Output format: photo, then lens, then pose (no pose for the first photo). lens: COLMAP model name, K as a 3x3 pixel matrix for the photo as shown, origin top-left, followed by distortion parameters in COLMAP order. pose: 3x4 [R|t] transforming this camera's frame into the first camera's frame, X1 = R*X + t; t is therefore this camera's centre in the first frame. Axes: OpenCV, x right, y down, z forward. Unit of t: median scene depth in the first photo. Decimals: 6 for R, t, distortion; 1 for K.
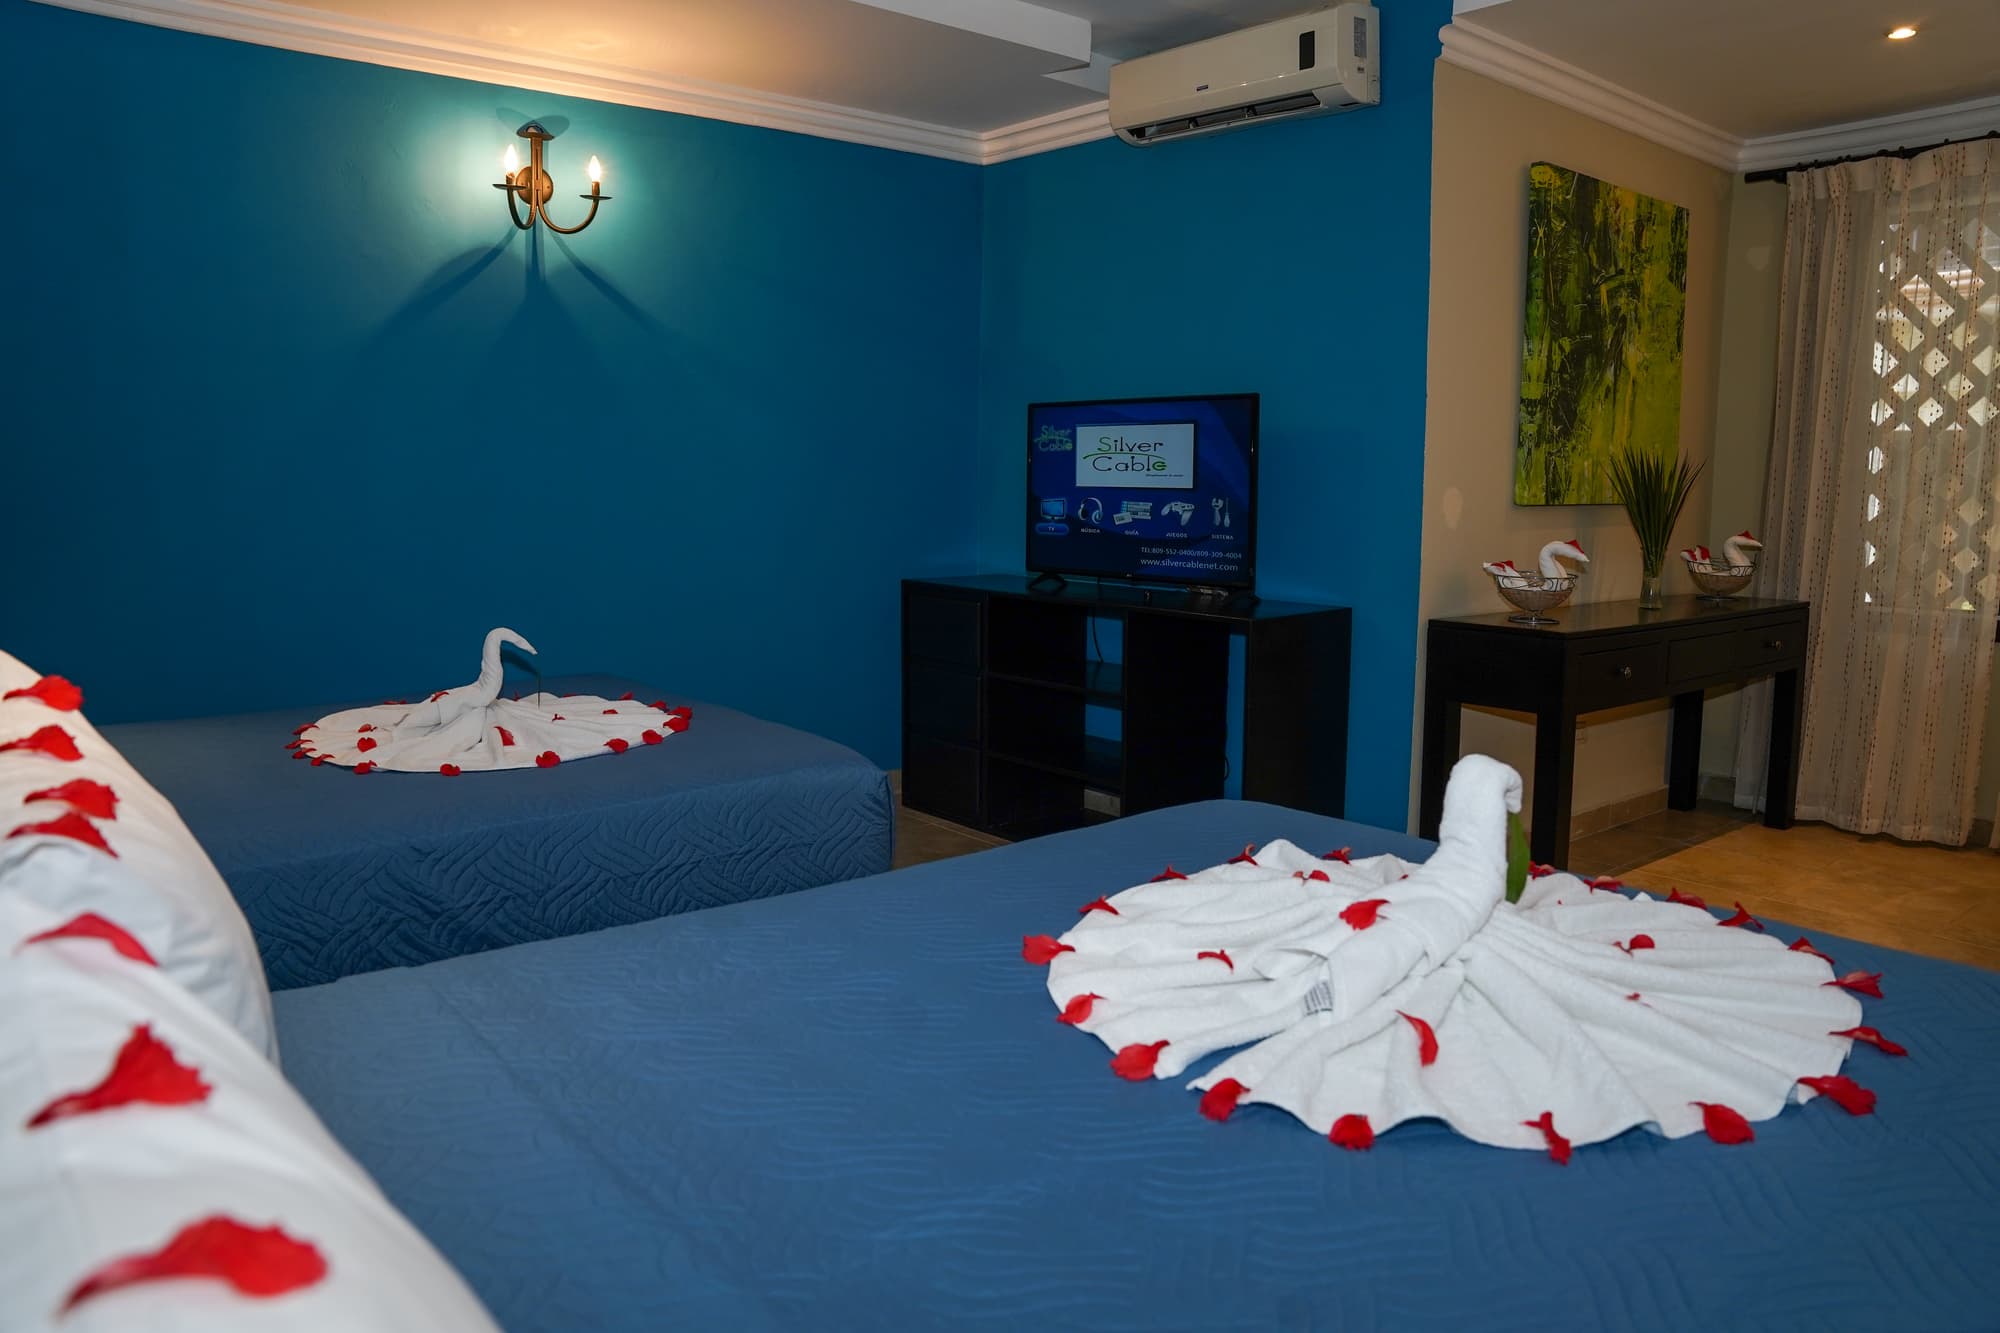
lens RADIAL K [[1396.3, 0, 1000.0], [0, 1396.3, 666.5], [0, 0, 1]] dist [-0.171962, 0.127769]
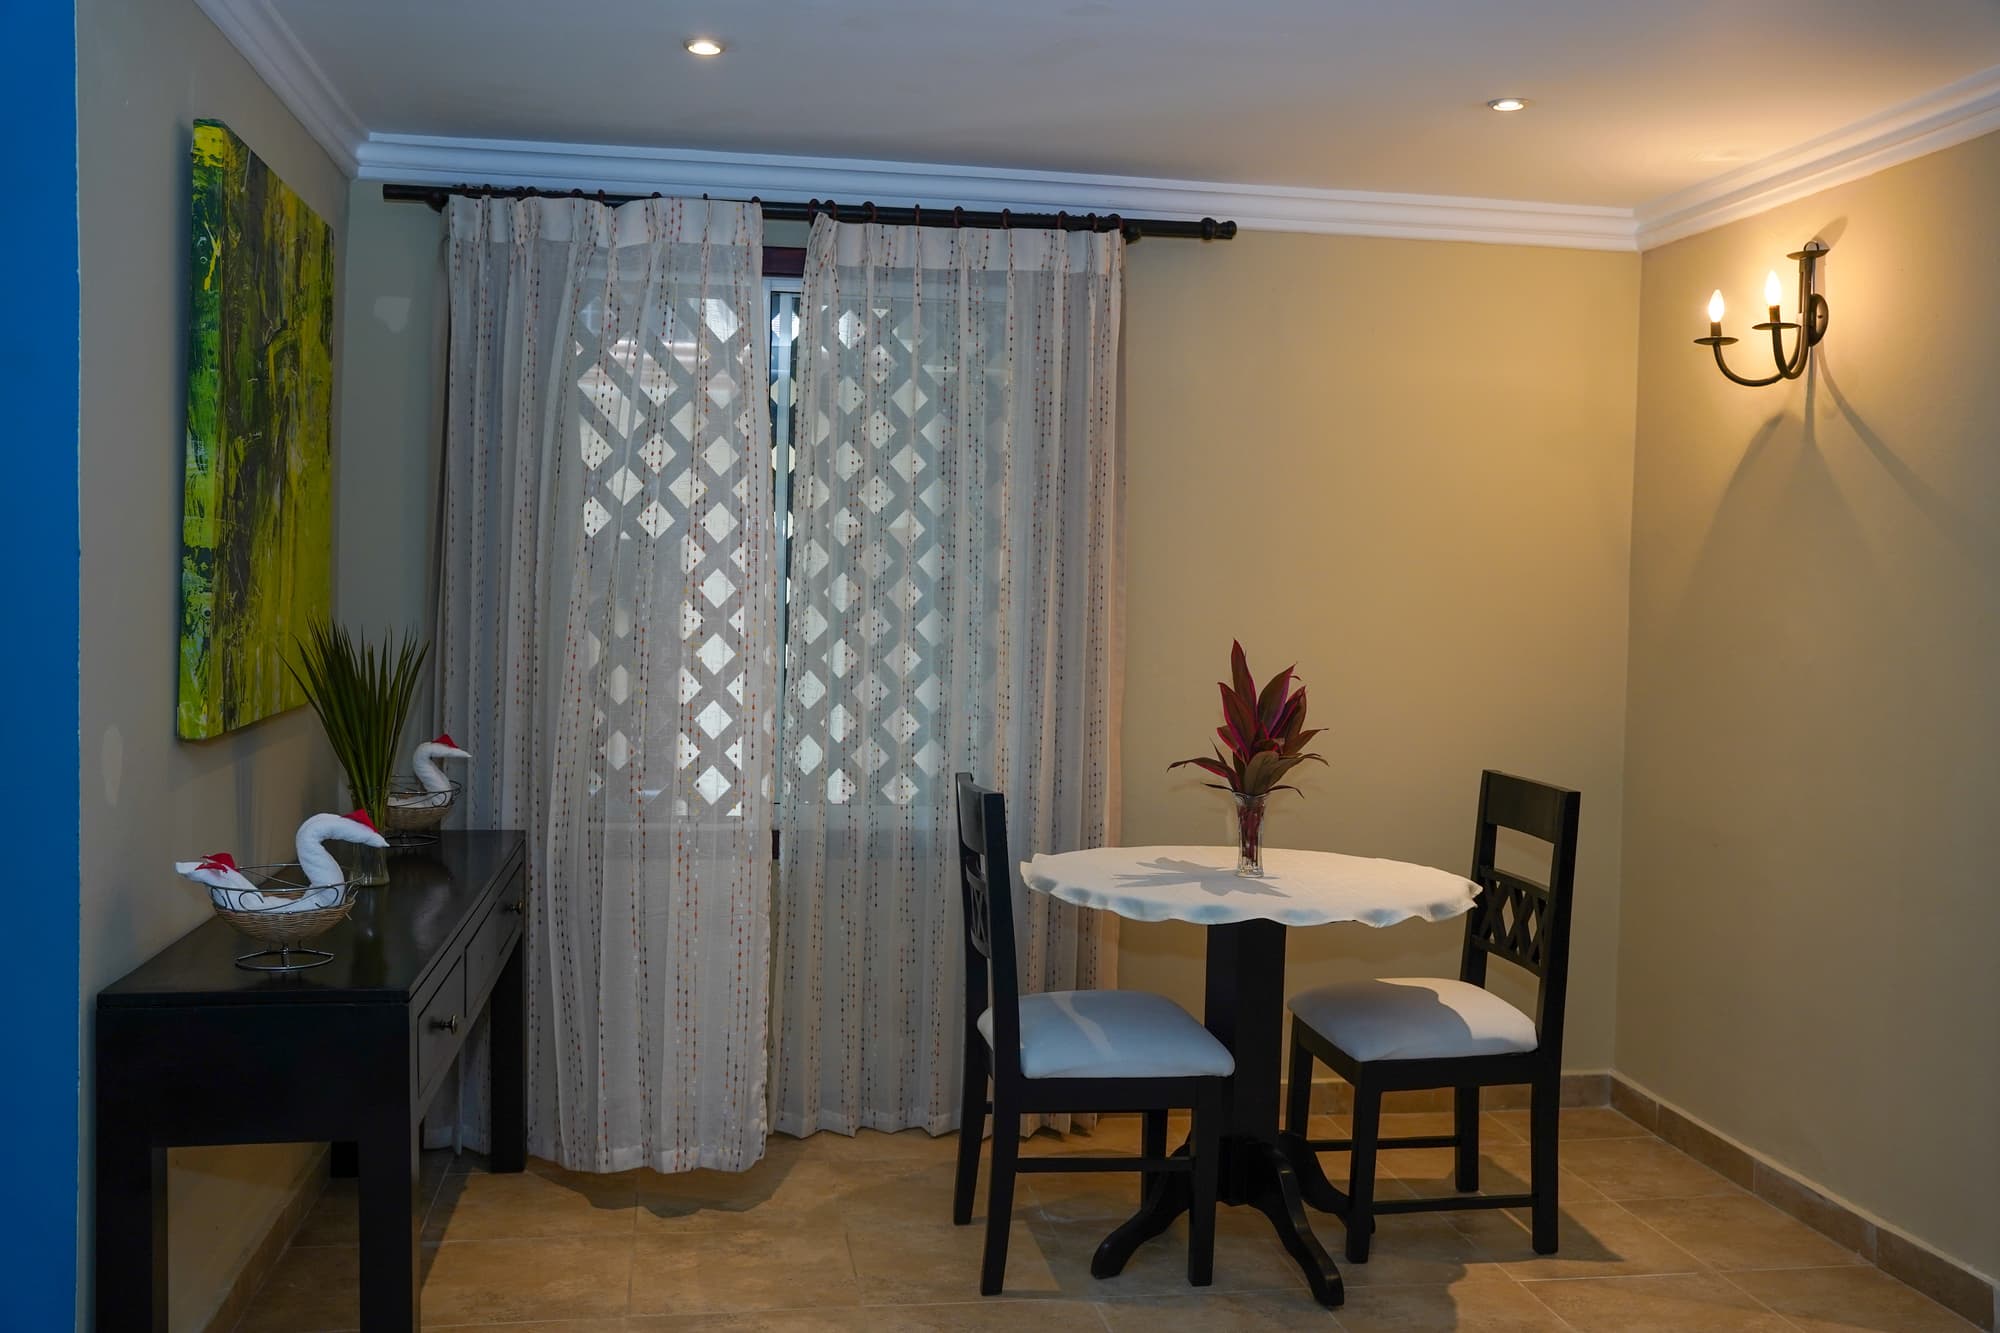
lens RADIAL K [[1883.8, 0, 1000.0], [0, 1883.8, 666.5], [0, 0, 1]] dist [-0.019916, 0.009731]
pose [[0.526501, -0.032286, 0.849561, -0.083919], [0.099819, 0.994715, -0.024058, -0.094628], [-0.844294, 0.097469, 0.526941, 0.317018]]
